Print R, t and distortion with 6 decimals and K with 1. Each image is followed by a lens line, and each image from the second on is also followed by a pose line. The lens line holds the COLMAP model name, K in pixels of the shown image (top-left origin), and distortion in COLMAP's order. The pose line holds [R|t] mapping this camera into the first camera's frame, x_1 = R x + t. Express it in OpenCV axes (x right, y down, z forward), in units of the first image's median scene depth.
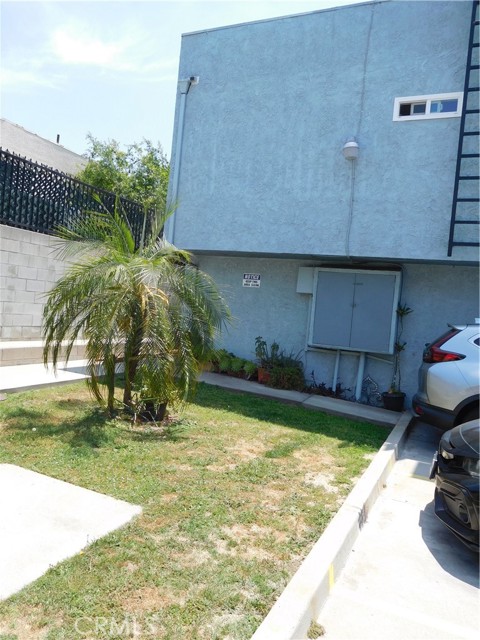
lens RADIAL K [[479.1, 0, 241.1], [0, 479.1, 321.9], [0, 0, 1]] dist [-0.014396, 0.002076]
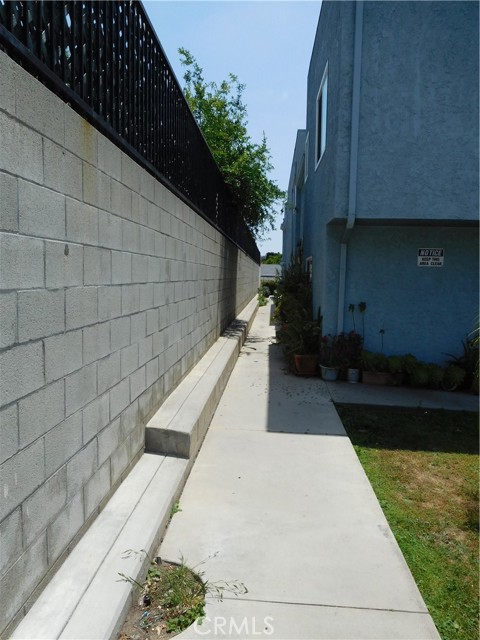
lens RADIAL K [[479.1, 0, 241.1], [0, 479.1, 321.9], [0, 0, 1]] dist [-0.014396, 0.002076]
pose [[0.934355, -0.106467, 0.340066, -0.554357], [0.074650, 0.991629, 0.105351, -0.093885], [-0.348436, -0.073049, 0.934482, 0.429063]]
